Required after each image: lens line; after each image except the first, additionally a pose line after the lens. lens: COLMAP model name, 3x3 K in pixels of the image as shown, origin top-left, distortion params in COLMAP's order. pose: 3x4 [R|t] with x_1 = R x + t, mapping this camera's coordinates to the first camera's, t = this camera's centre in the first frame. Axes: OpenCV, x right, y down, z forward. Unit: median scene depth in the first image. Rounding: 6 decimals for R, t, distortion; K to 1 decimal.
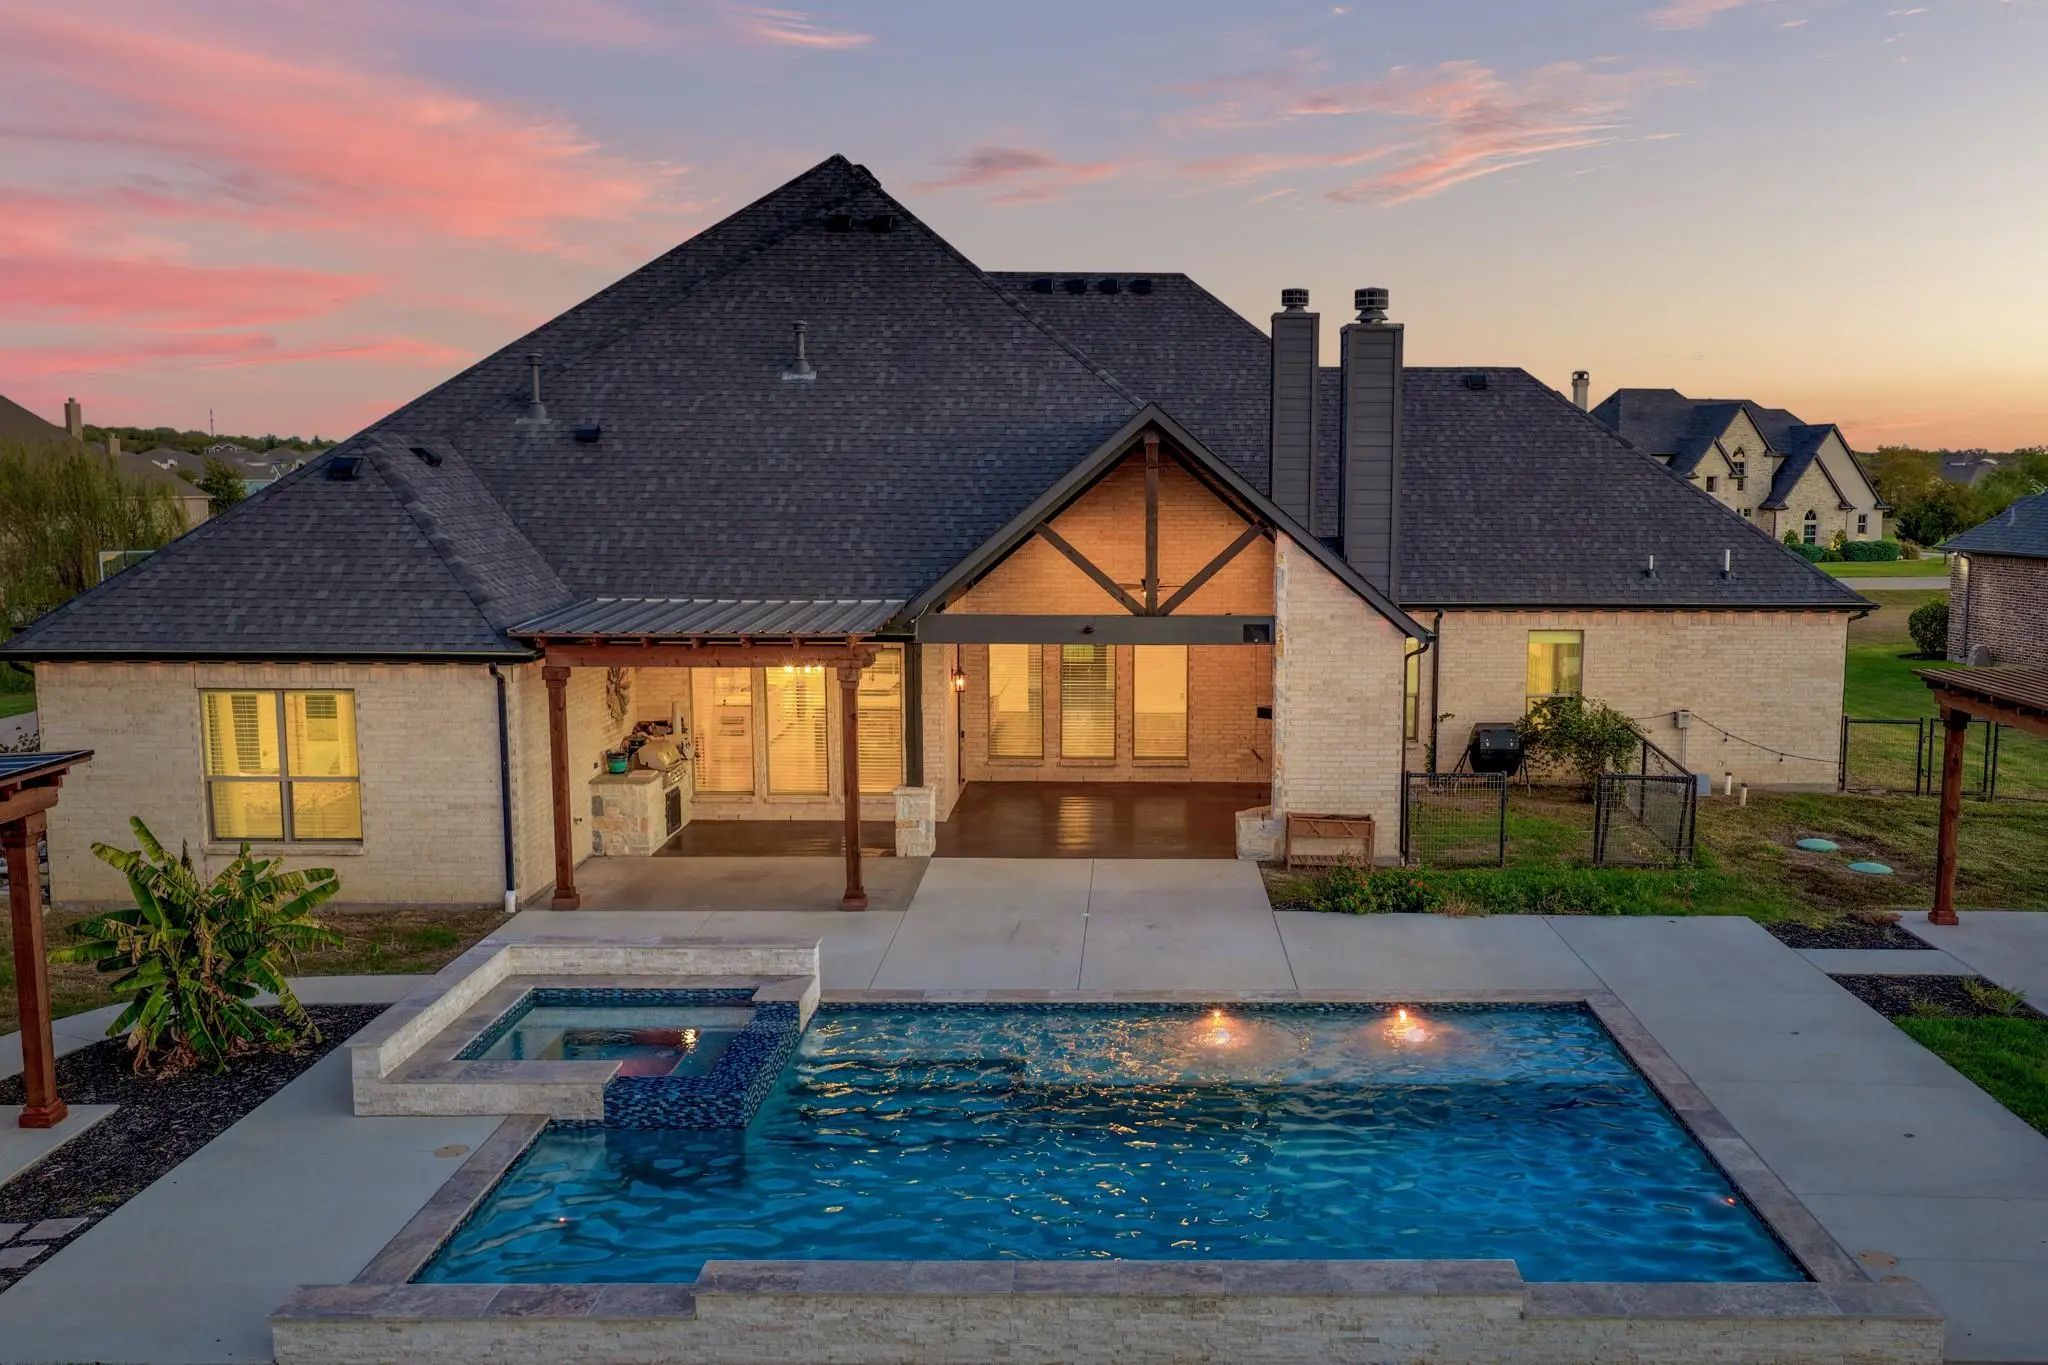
lens RADIAL K [[1773.2, 0, 1146.4], [0, 1773.2, 689.7], [0, 0, 1]] dist [-0.012579, 0.027910]
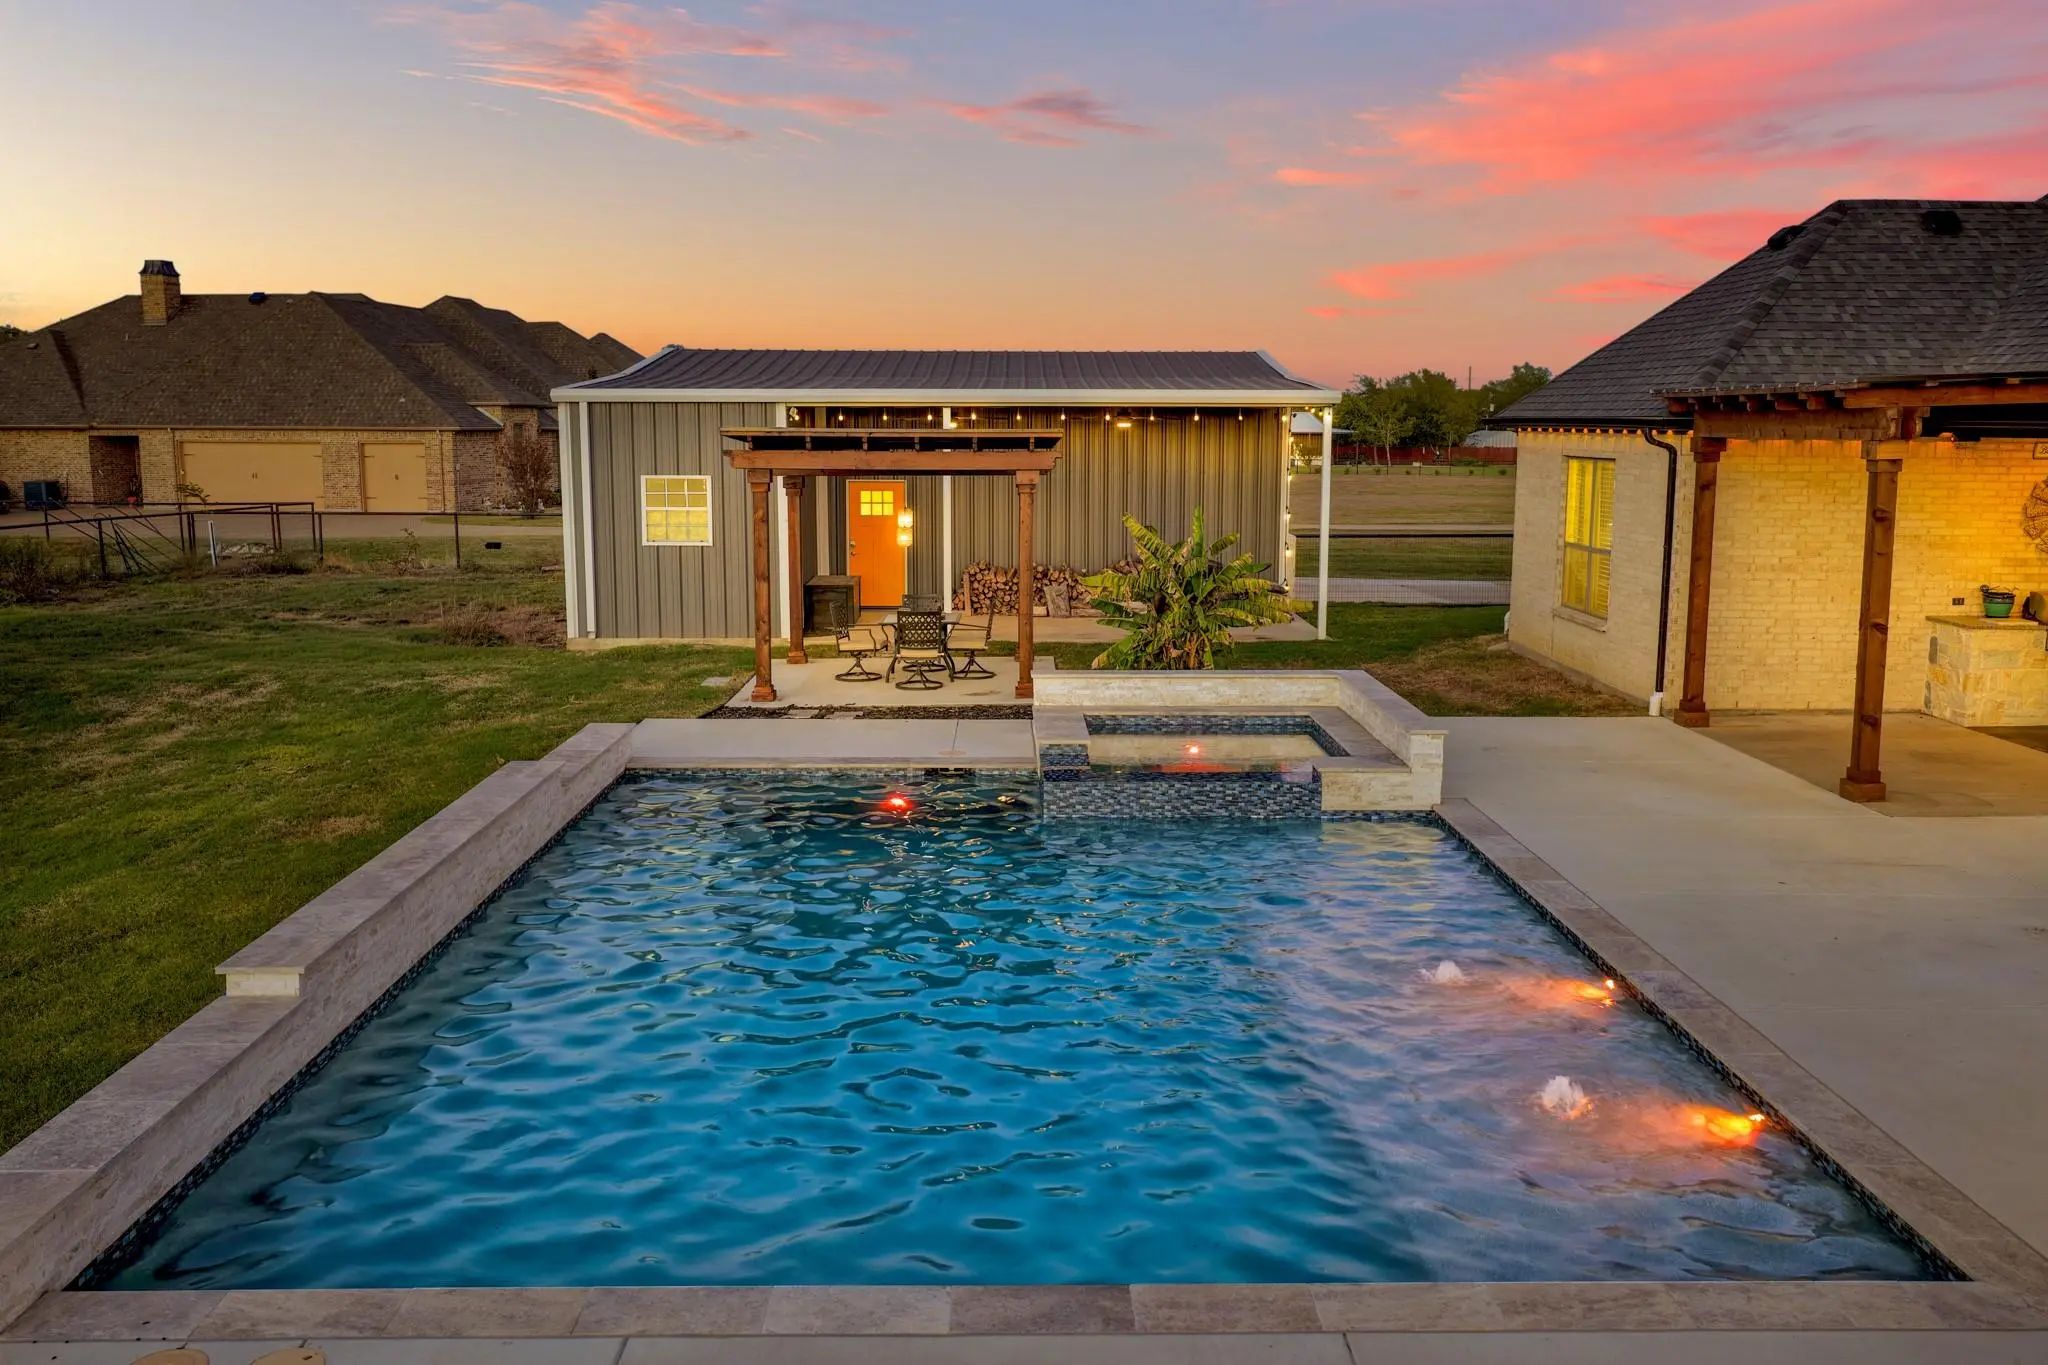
lens RADIAL K [[1696.8, 0, 1027.1], [0, 1696.8, 678.6], [0, 0, 1]] dist [-0.019518, 0.046972]
pose [[0.013834, 0.147011, -0.989038, 0.471015], [-0.132202, 0.980718, 0.143925, 0.026139], [0.991126, 0.128762, 0.033003, 0.649691]]
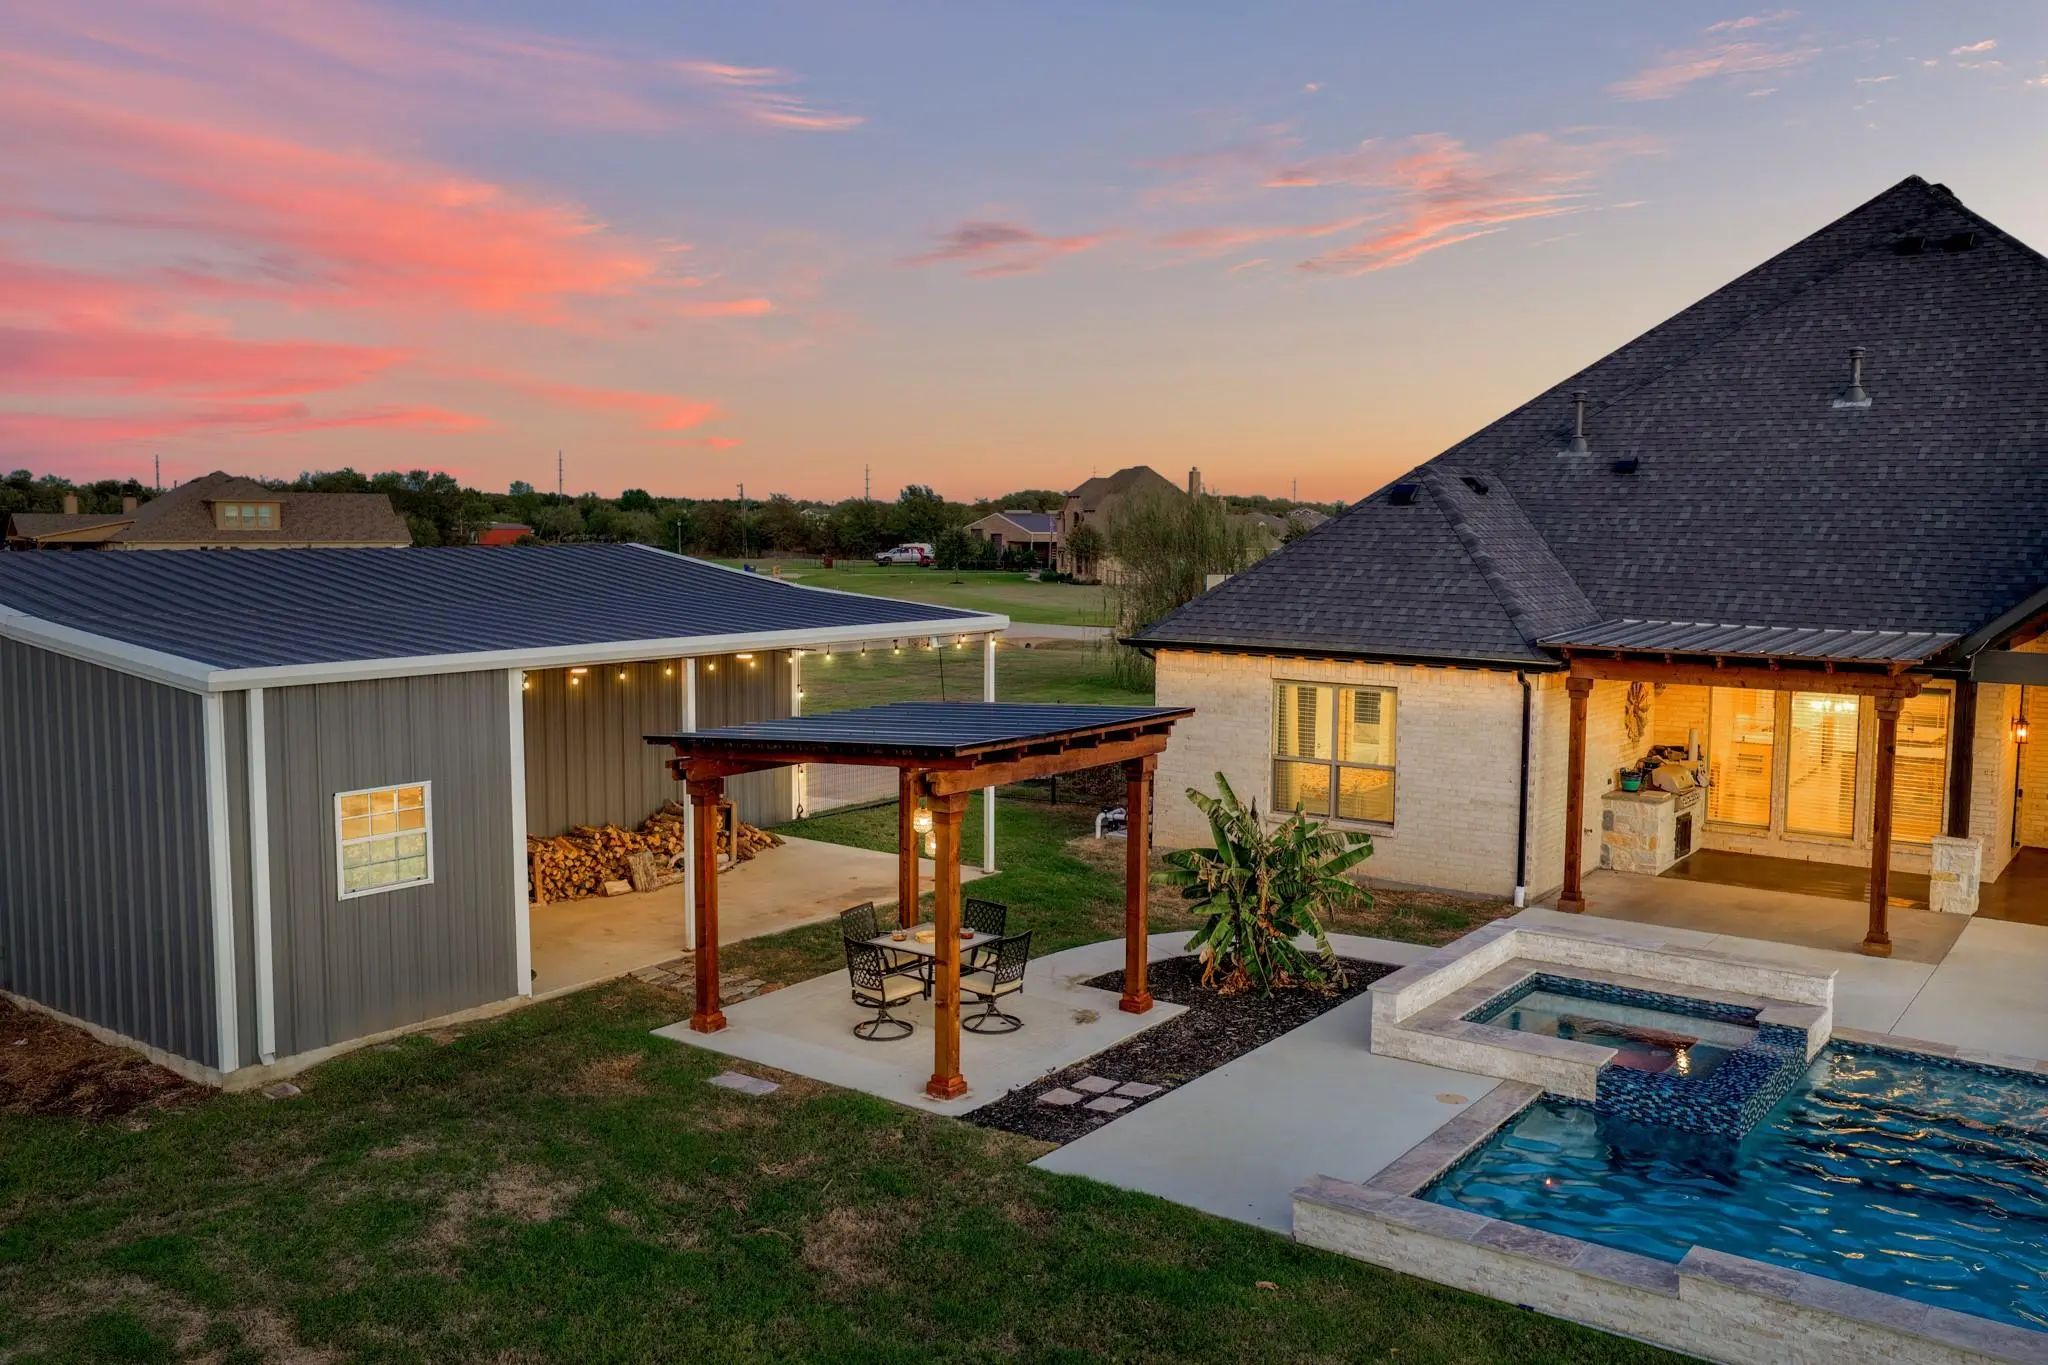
lens RADIAL K [[1696.8, 0, 1027.1], [0, 1696.8, 678.6], [0, 0, 1]] dist [-0.019518, 0.046972]
pose [[0.804137, 0.058427, -0.591565, -0.003922], [-0.081623, 0.996585, -0.012522, 0.025973], [0.588813, 0.058355, 0.806160, 0.002250]]
